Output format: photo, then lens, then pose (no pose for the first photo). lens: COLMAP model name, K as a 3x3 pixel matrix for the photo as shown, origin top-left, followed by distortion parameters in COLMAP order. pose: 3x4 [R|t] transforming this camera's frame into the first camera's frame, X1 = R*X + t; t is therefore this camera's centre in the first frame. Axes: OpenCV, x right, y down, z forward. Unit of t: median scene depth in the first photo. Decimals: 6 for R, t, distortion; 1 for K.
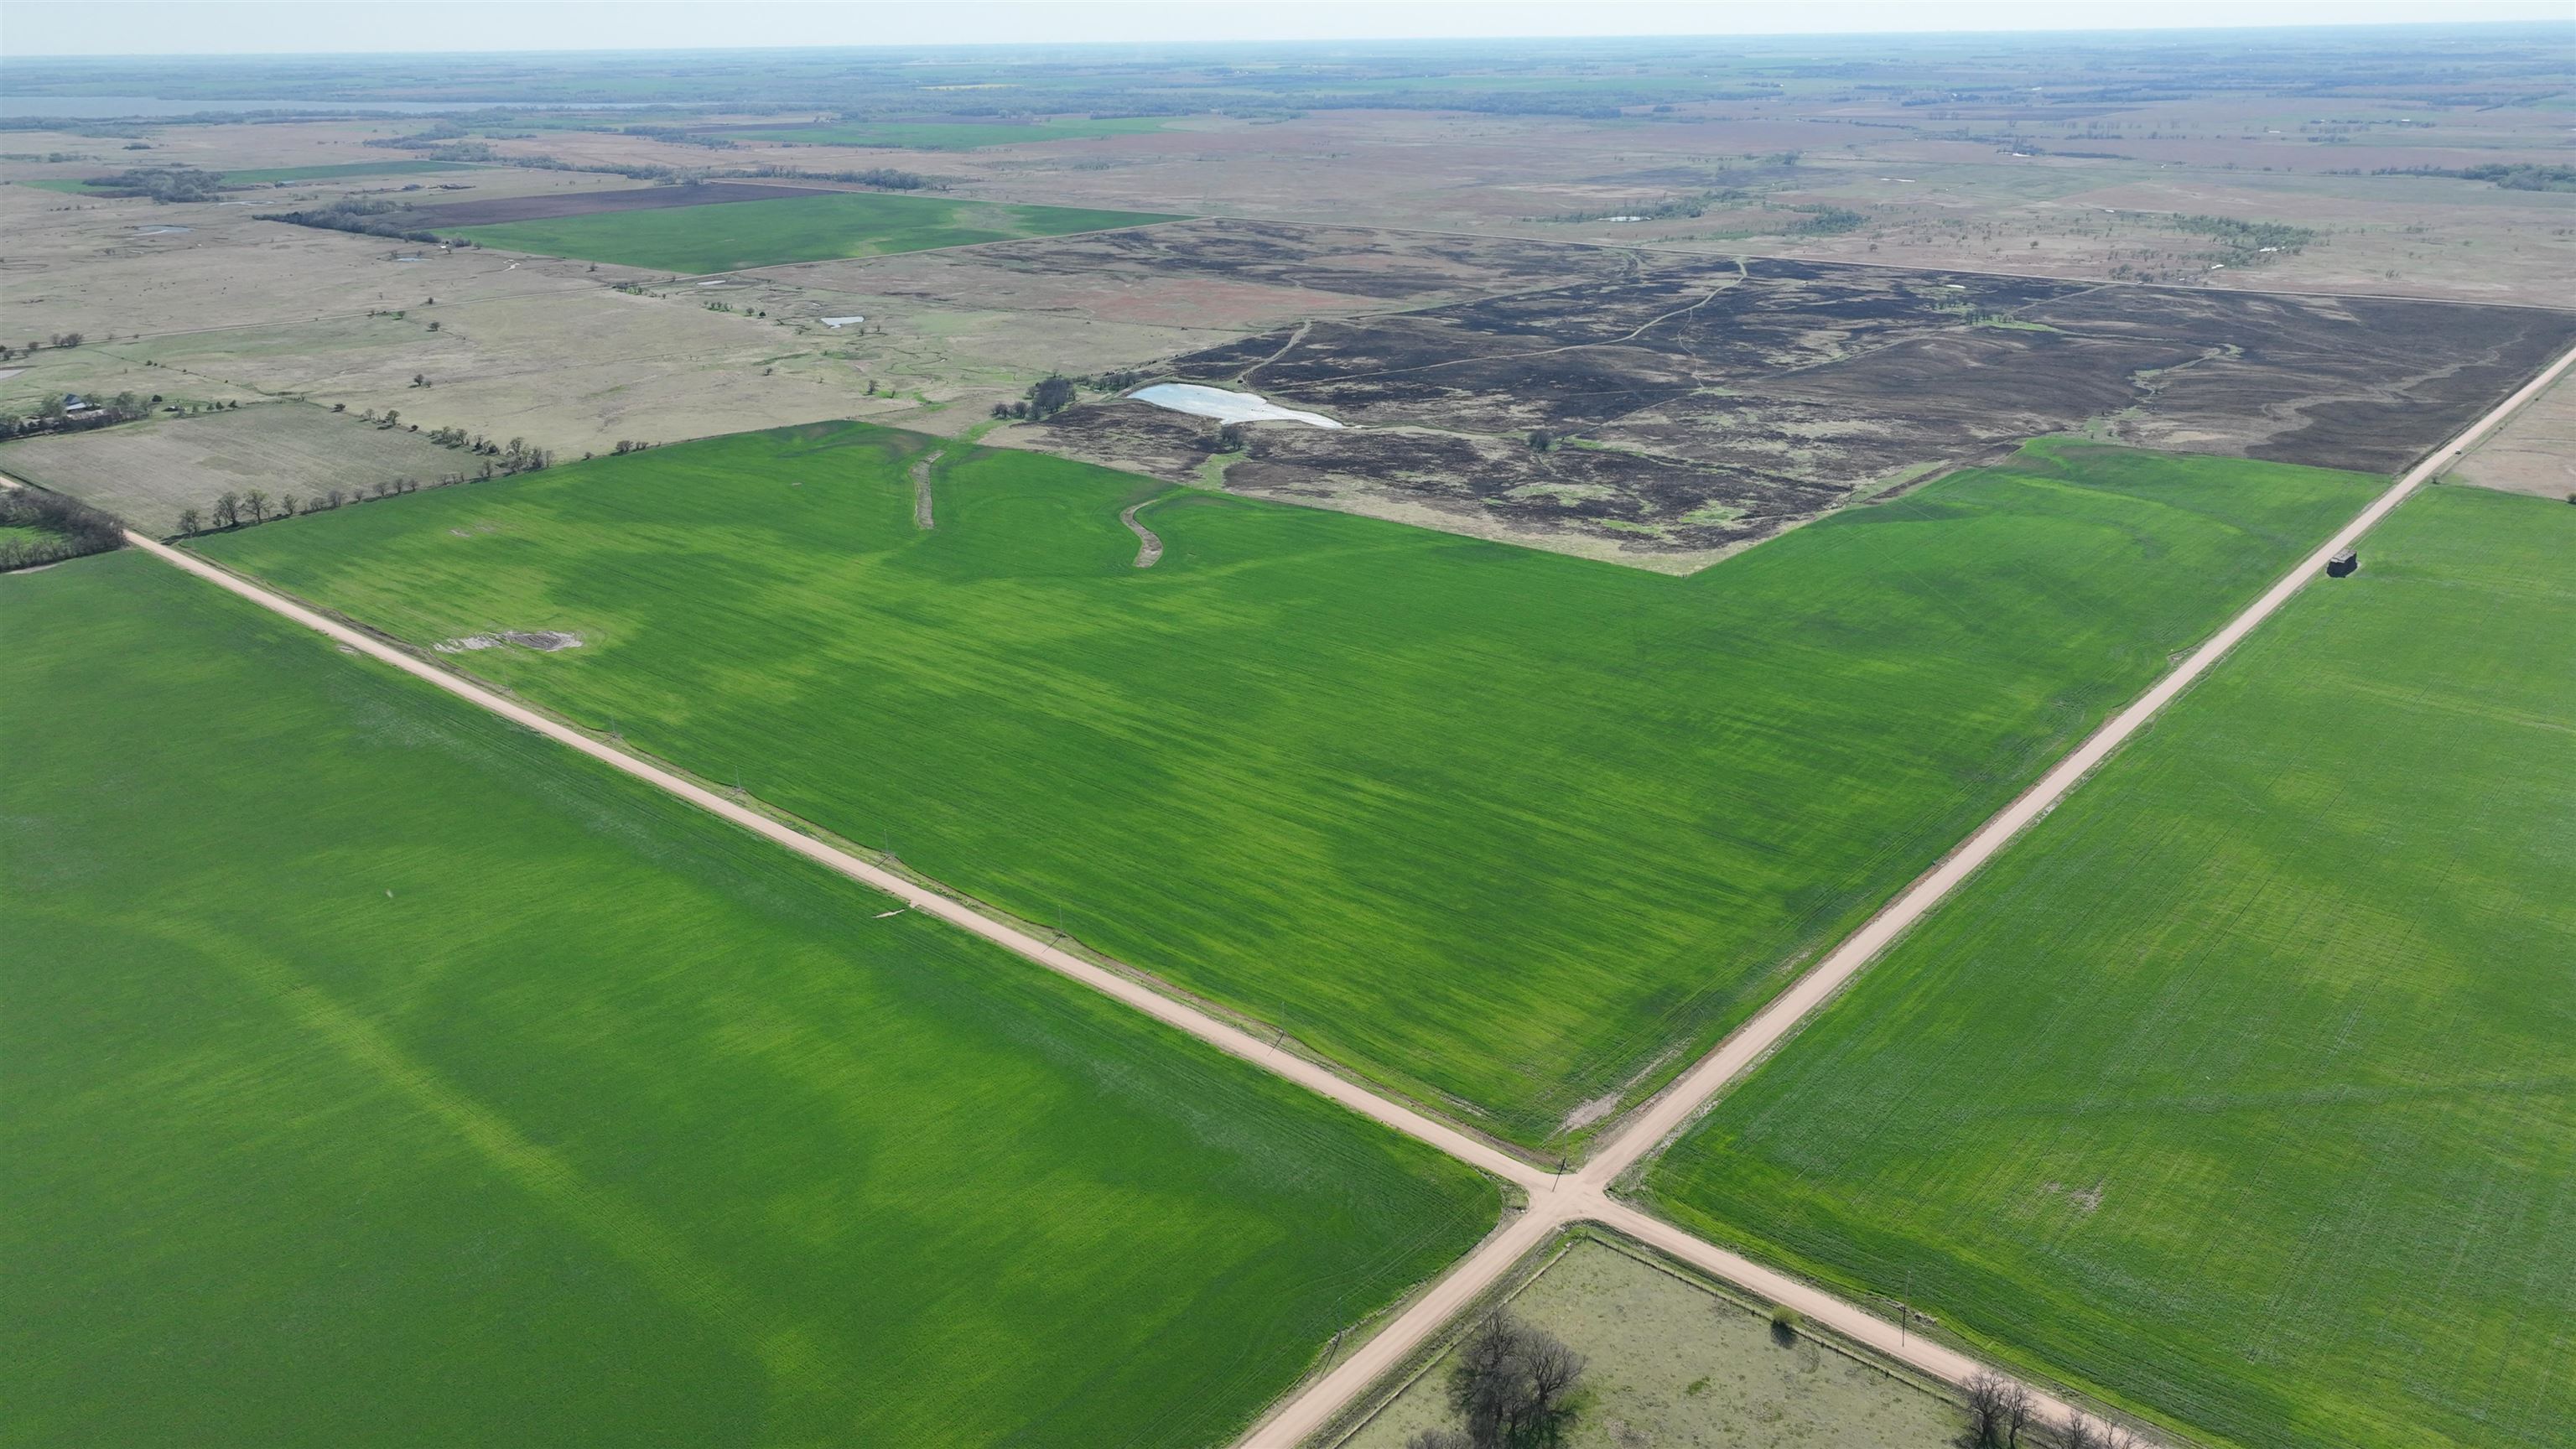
lens RADIAL K [[1810.6, 0, 1299.4], [0, 1810.6, 726.3], [0, 0, 1]] dist [0.000493, 0.017944]
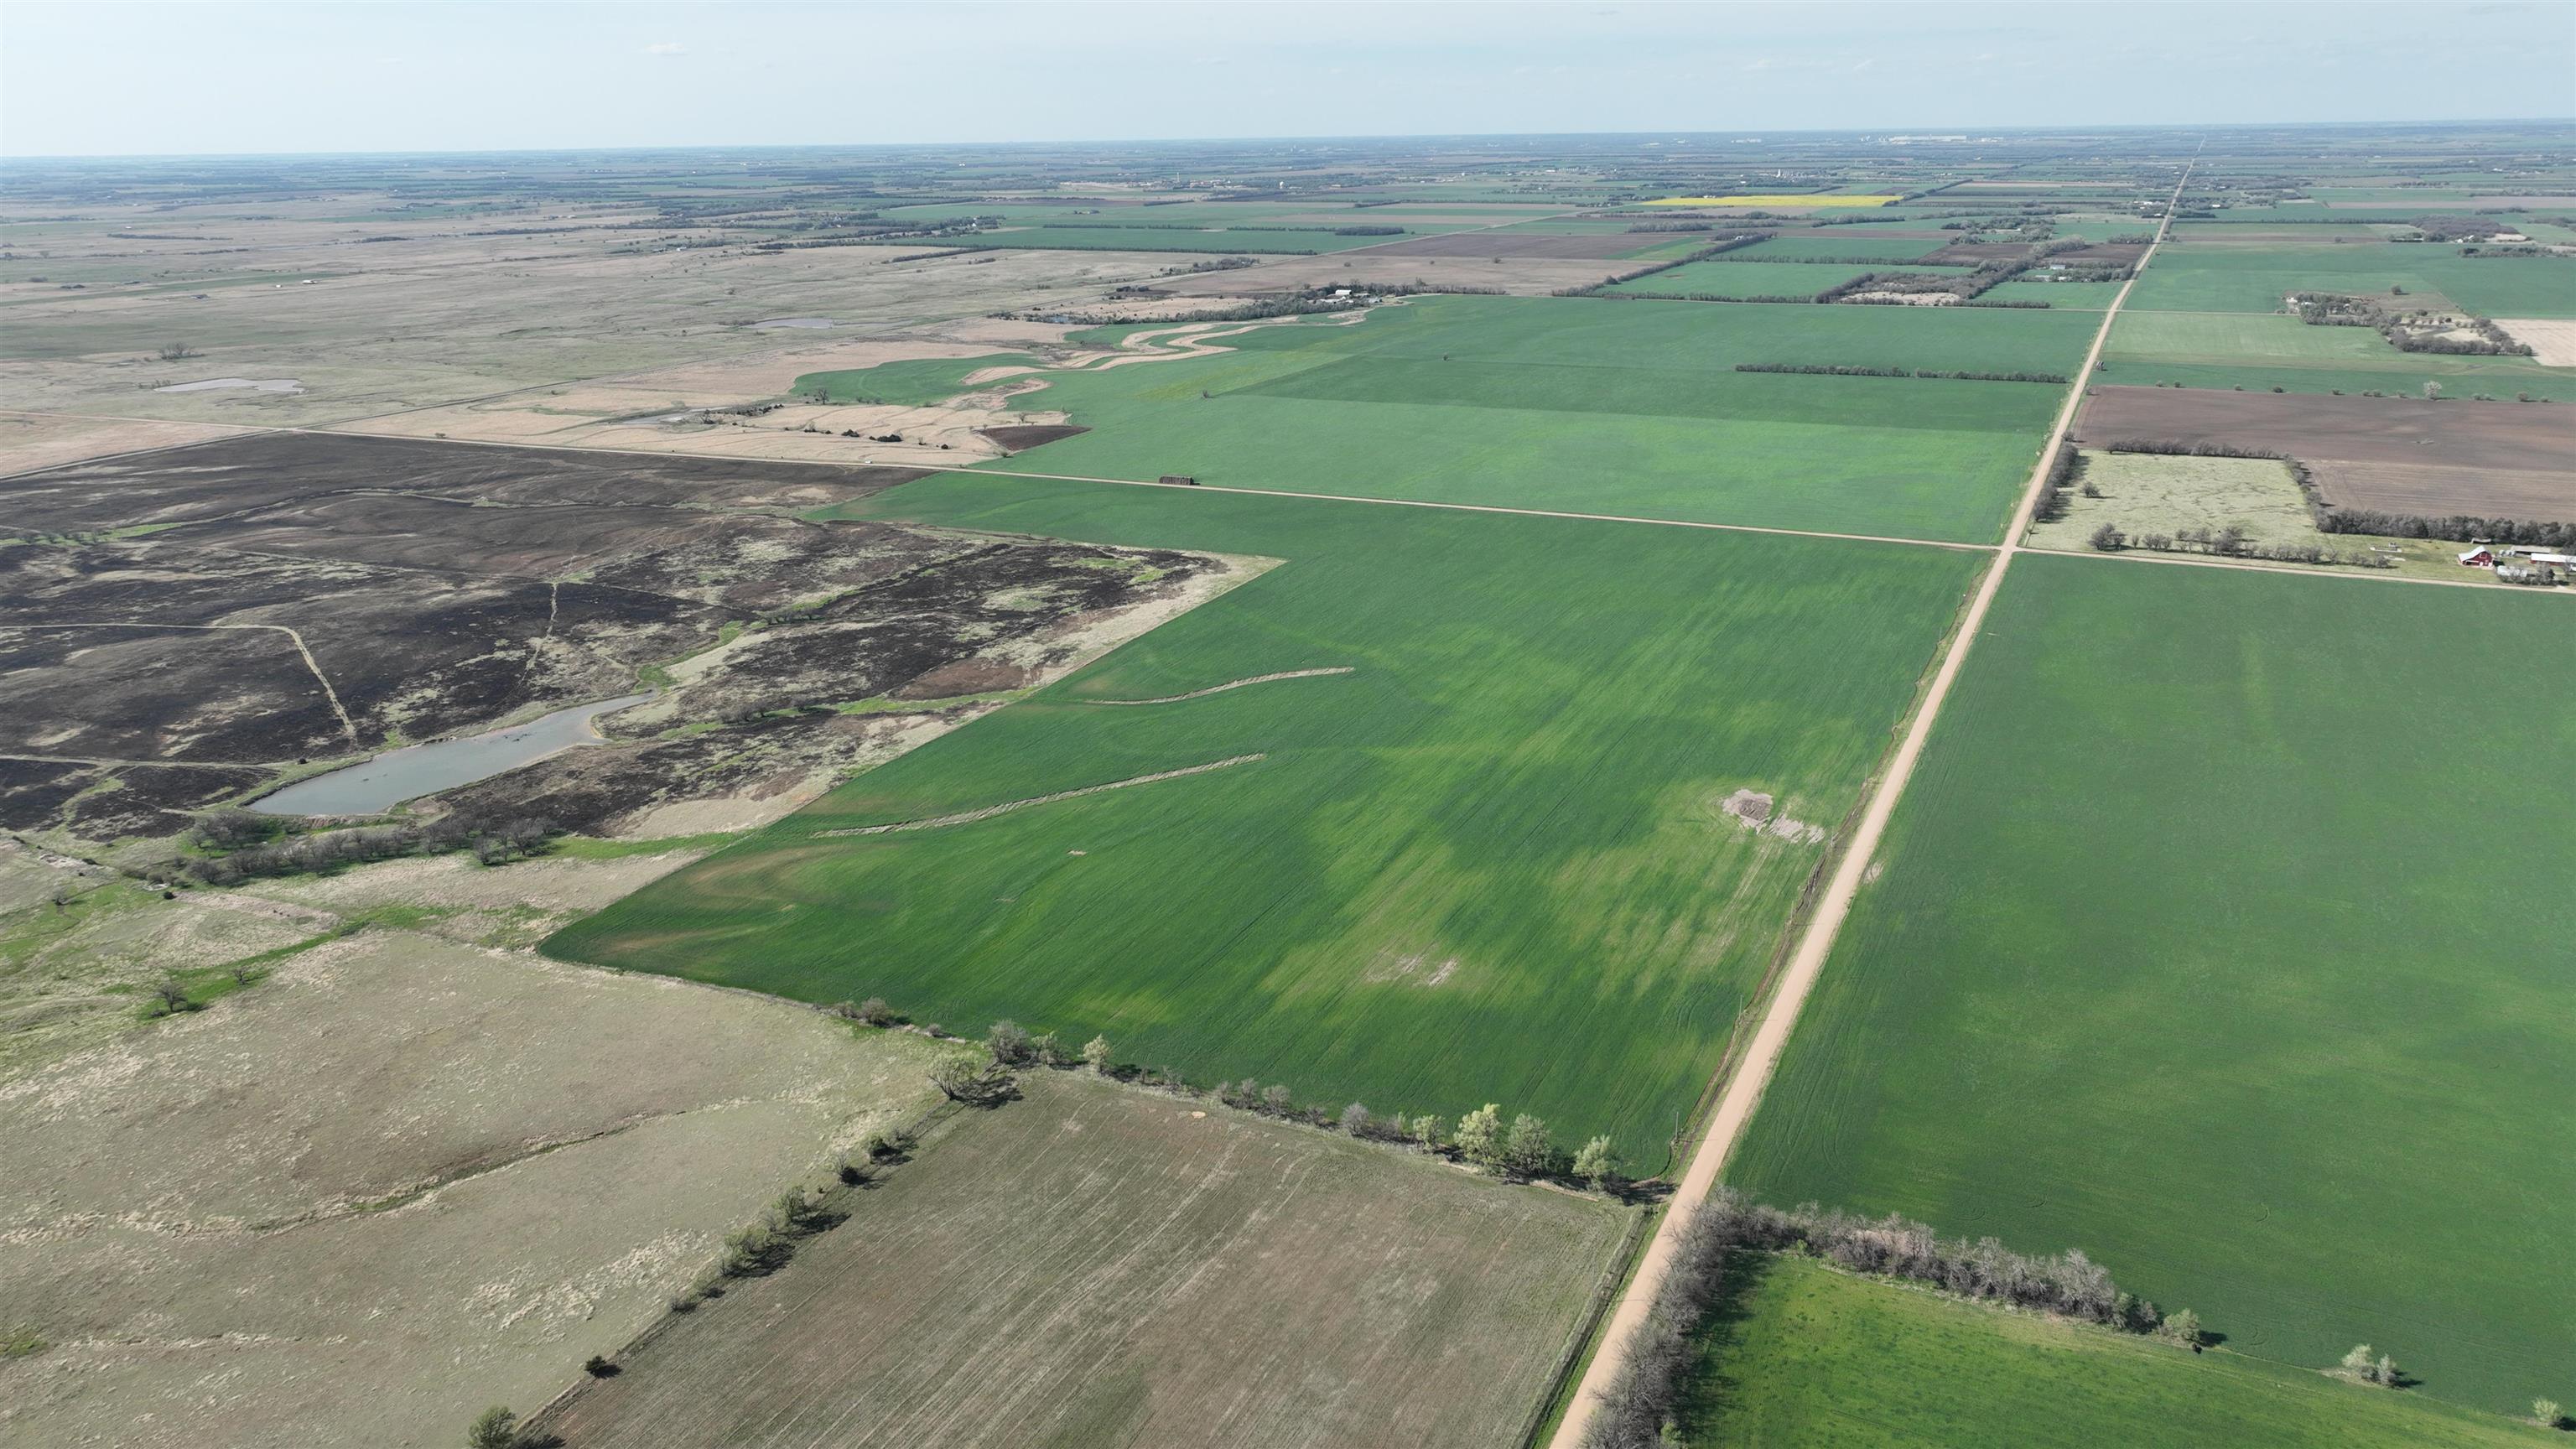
lens RADIAL K [[1805.9, 0, 1295.8], [0, 1805.9, 726.0], [0, 0, 1]] dist [0.008301, -0.002553]
pose [[-0.259850, -0.290212, 0.921008, -1.062011], [0.366230, 0.852898, 0.372077, -0.462463], [-0.893507, 0.433984, -0.115341, 1.116568]]
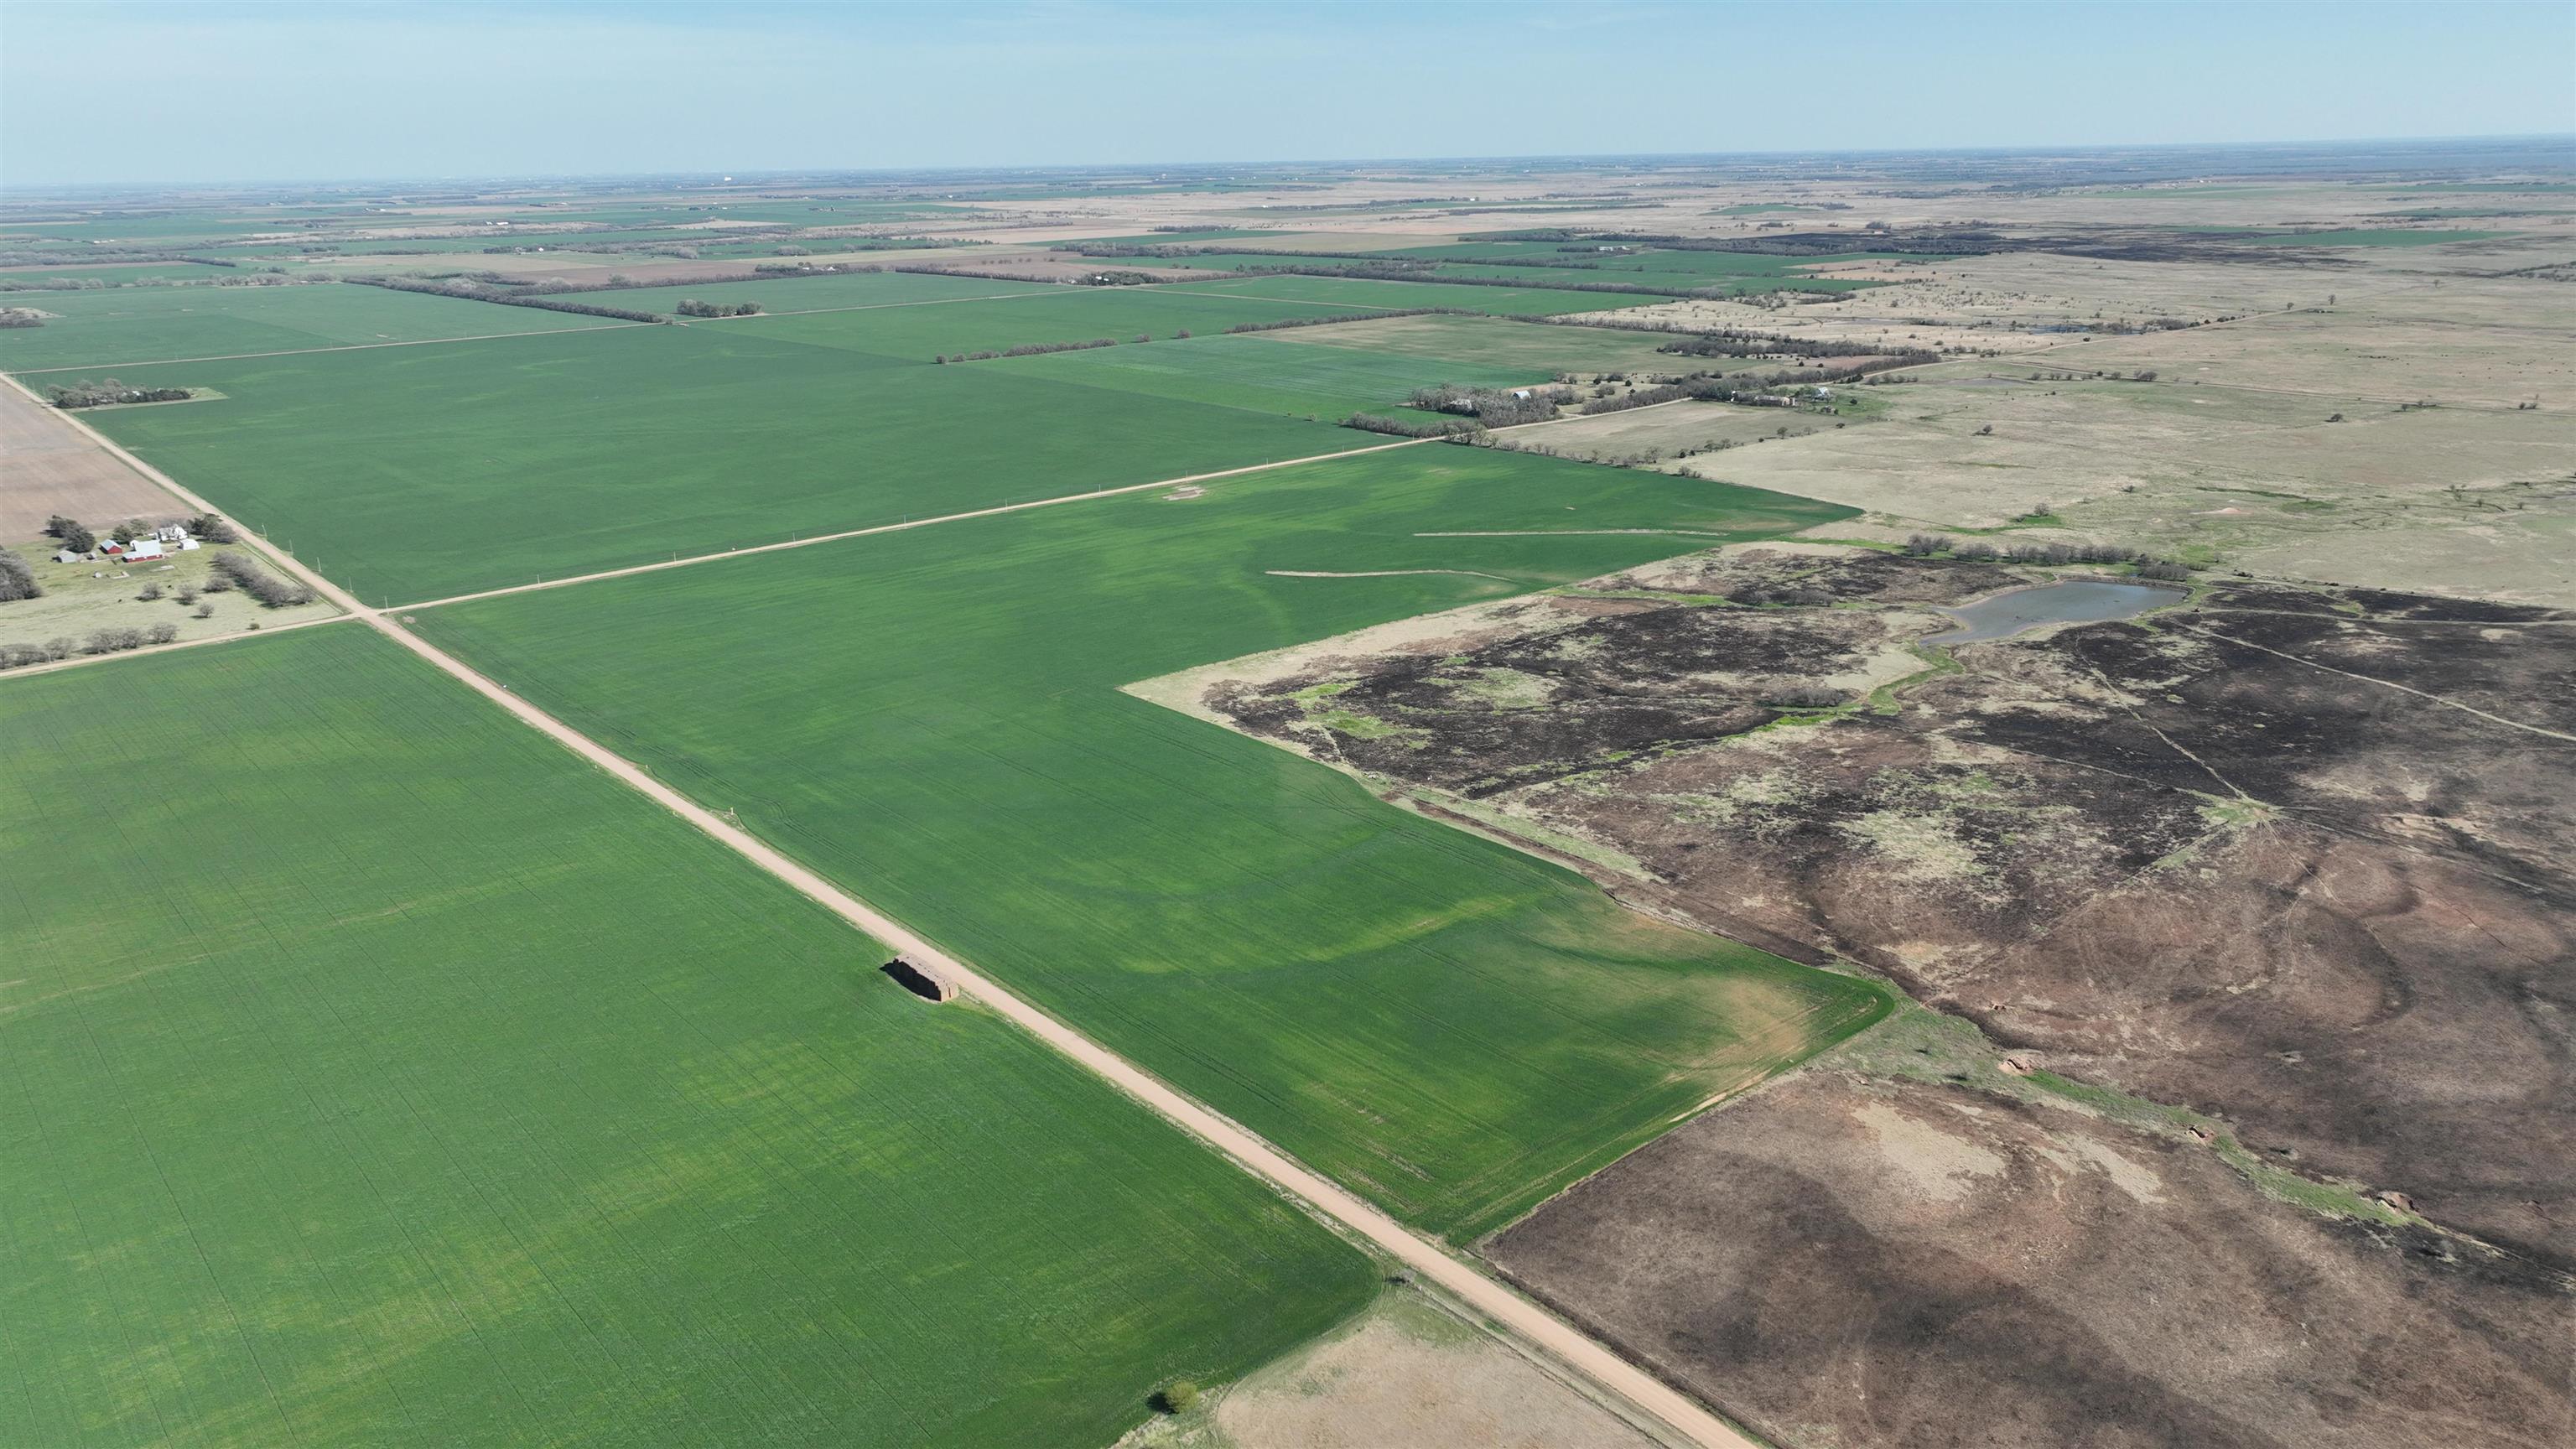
lens RADIAL K [[1811.7, 0, 1299.7], [0, 1811.7, 724.1], [0, 0, 1]] dist [-0.000774, 0.019934]
pose [[-0.143078, 0.316045, -0.937894, 1.070351], [-0.337671, 0.875194, 0.346430, -0.418122], [0.930326, 0.366266, -0.018502, 1.028793]]
